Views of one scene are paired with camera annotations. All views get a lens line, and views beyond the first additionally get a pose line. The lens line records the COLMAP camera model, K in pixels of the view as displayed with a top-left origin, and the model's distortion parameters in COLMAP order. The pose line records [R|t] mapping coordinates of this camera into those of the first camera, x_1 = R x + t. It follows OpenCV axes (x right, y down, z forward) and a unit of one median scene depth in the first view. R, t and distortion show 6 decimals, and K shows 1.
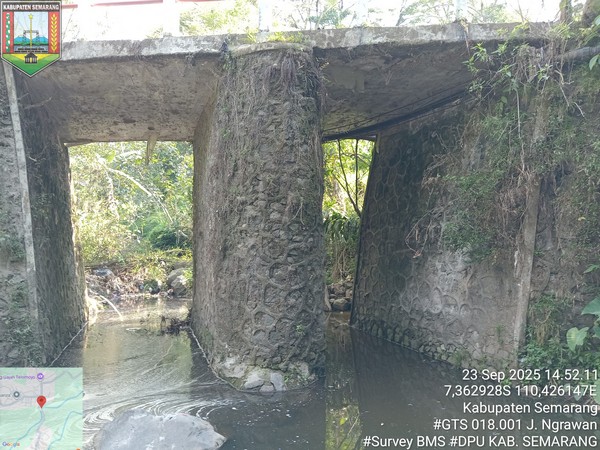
lens RADIAL K [[450.7, 0, 309.8], [0, 450.7, 202.0], [0, 0, 1]] dist [0.040391, -0.065132]
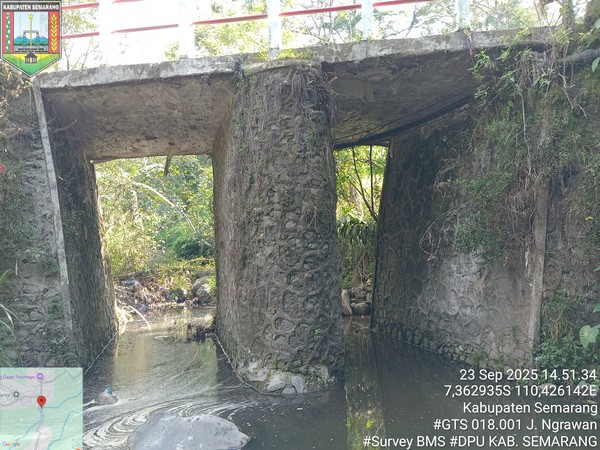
lens RADIAL K [[450.7, 0, 309.9], [0, 450.7, 202.4], [0, 0, 1]] dist [0.040391, -0.065132]
pose [[0.998296, -0.036387, -0.045620, 0.015836], [0.035960, 0.999302, -0.010161, -0.008891], [0.045958, 0.008503, 0.998907, -0.038860]]
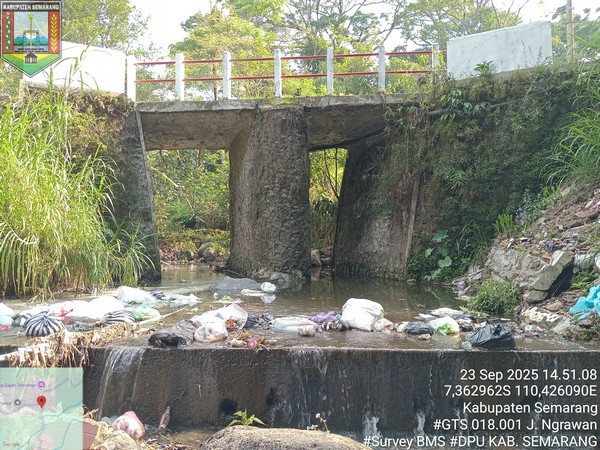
lens RADIAL K [[450.7, 0, 313.3], [0, 450.7, 214.1], [0, 0, 1]] dist [0.040391, -0.065132]
pose [[0.999998, -0.002021, 0.000541, 0.043643], [0.001994, 0.998944, 0.045908, 0.020493], [-0.000633, -0.045907, 0.998946, -0.872960]]
